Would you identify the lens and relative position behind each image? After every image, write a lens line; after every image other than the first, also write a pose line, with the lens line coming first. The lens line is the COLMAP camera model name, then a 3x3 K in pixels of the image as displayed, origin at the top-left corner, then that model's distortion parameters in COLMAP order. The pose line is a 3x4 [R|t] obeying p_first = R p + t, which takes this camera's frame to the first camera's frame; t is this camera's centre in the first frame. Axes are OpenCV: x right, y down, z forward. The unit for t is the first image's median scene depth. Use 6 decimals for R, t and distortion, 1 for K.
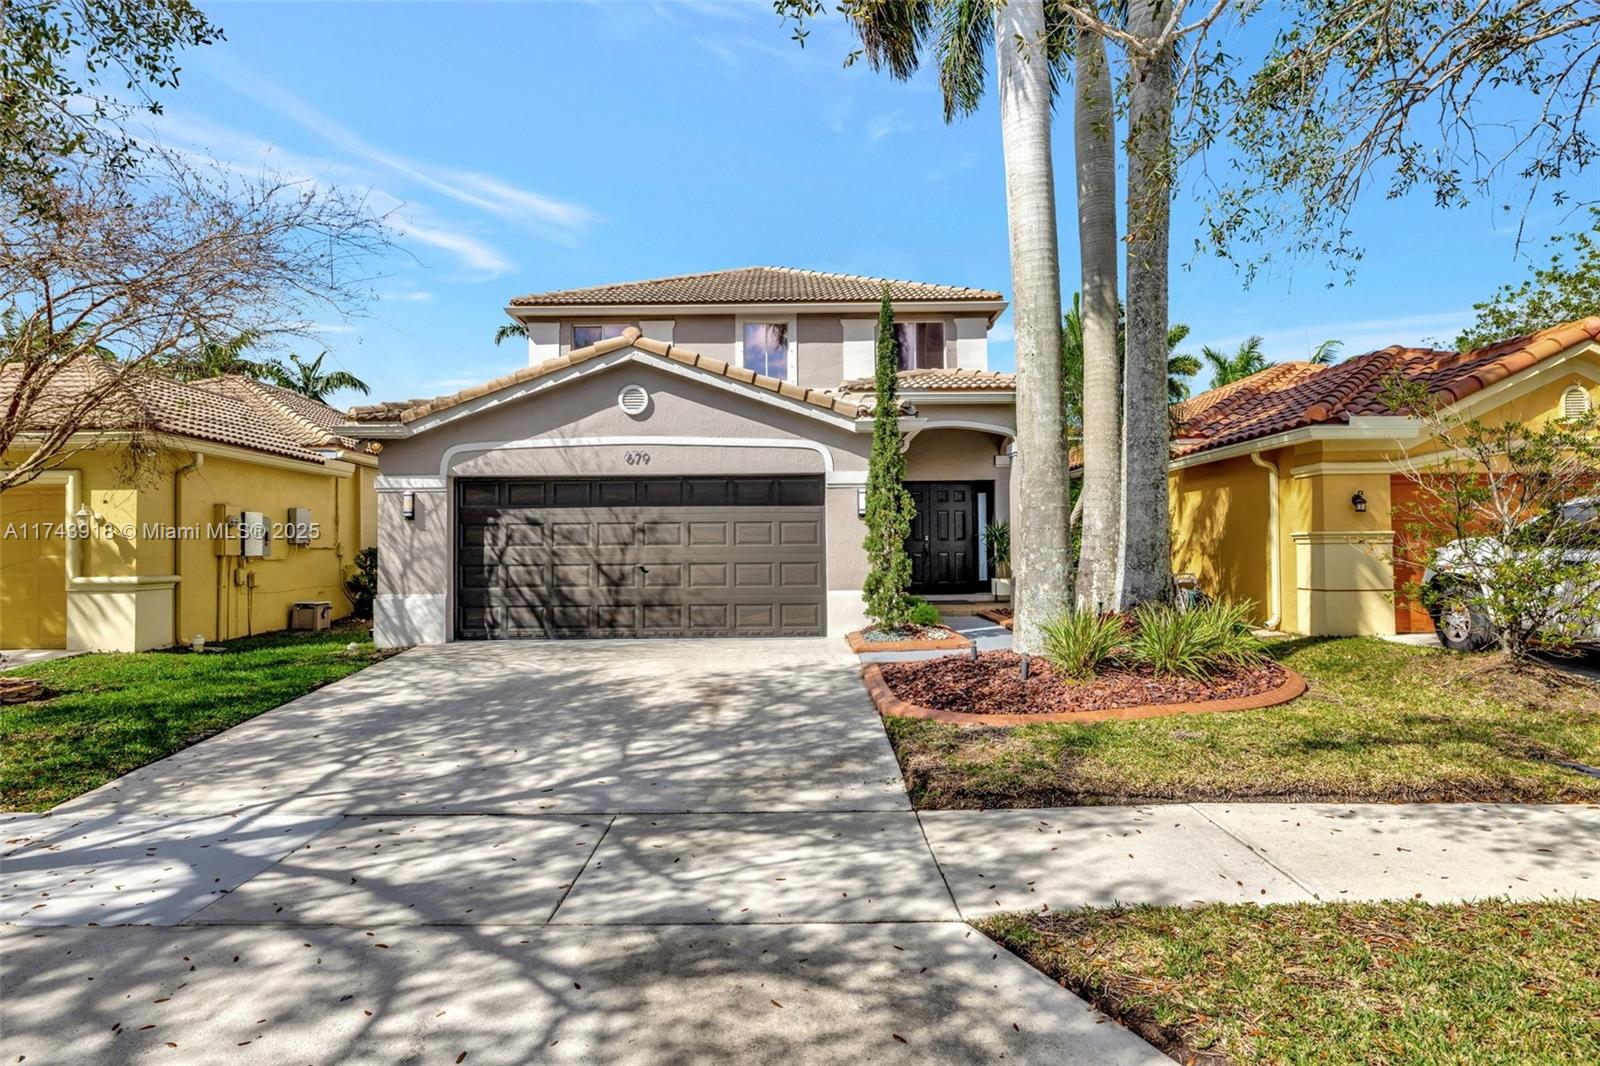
lens RADIAL K [[852.4, 0, 809.8], [0, 852.4, 536.6], [0, 0, 1]] dist [-0.002840, 0.002490]
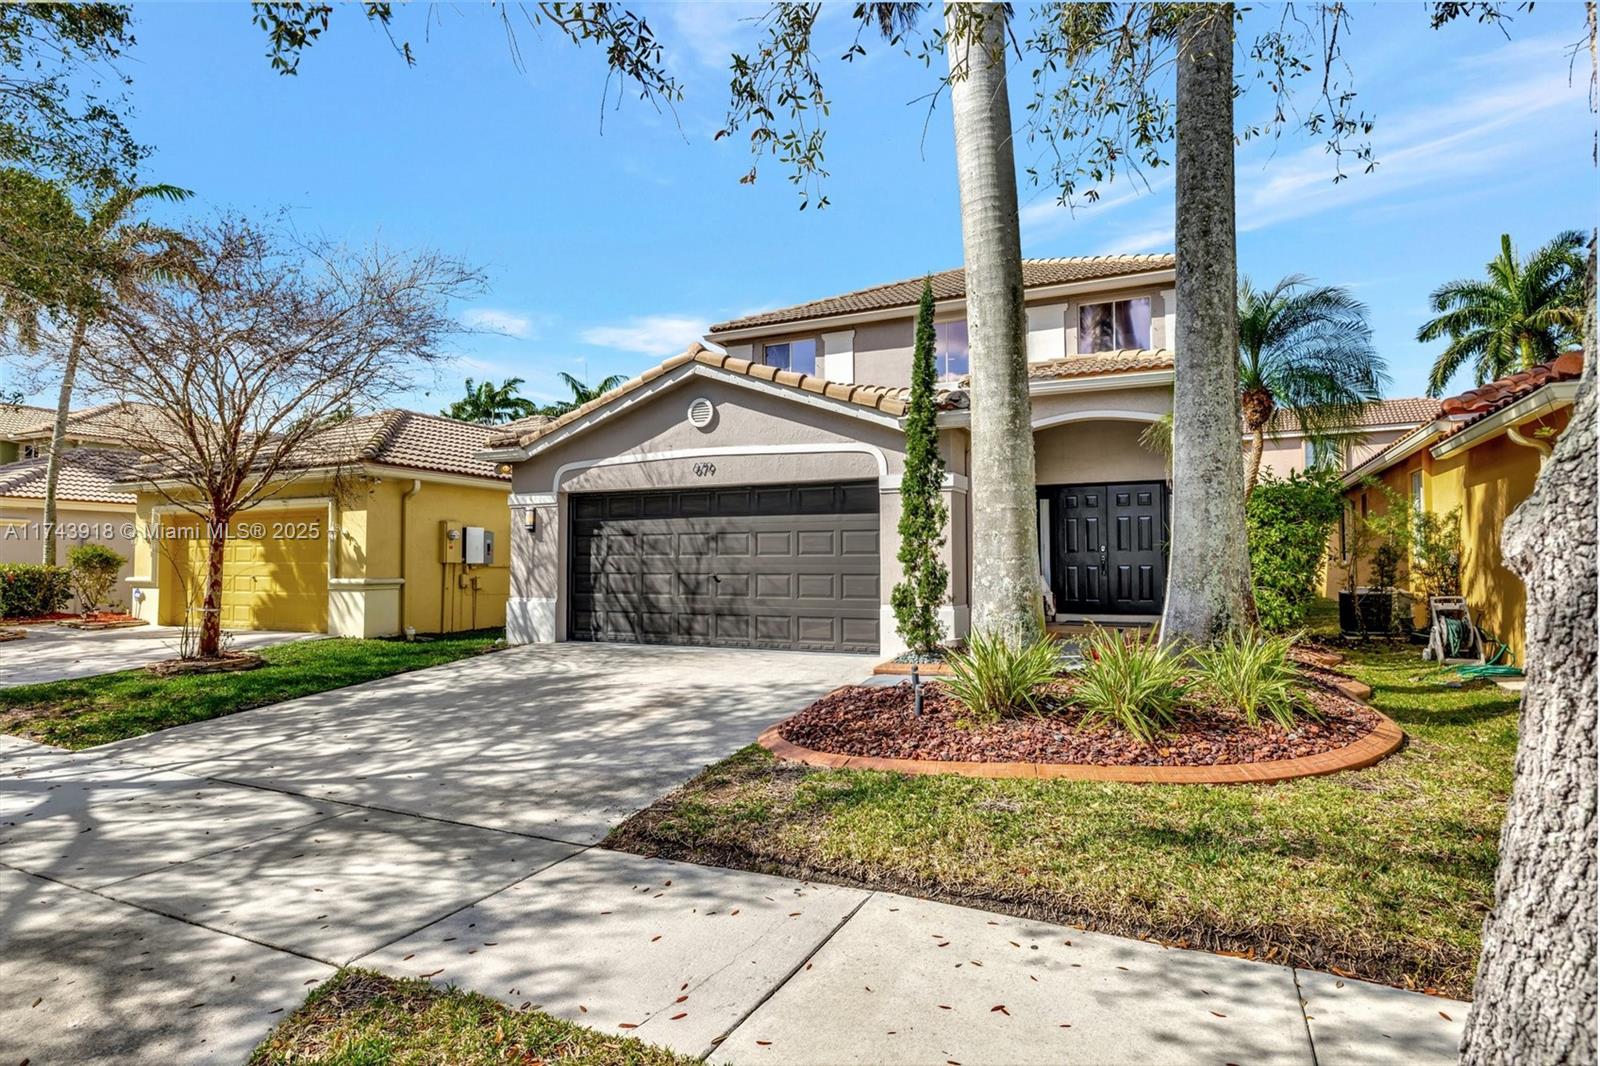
lens RADIAL K [[852.4, 0, 804.5], [0, 852.4, 534.0], [0, 0, 1]] dist [-0.002840, 0.002490]
pose [[0.902291, -0.008017, -0.431052, 0.351790], [0.000352, 0.999840, -0.017859, 0.003215], [0.431127, 0.015962, 0.902150, 0.135854]]
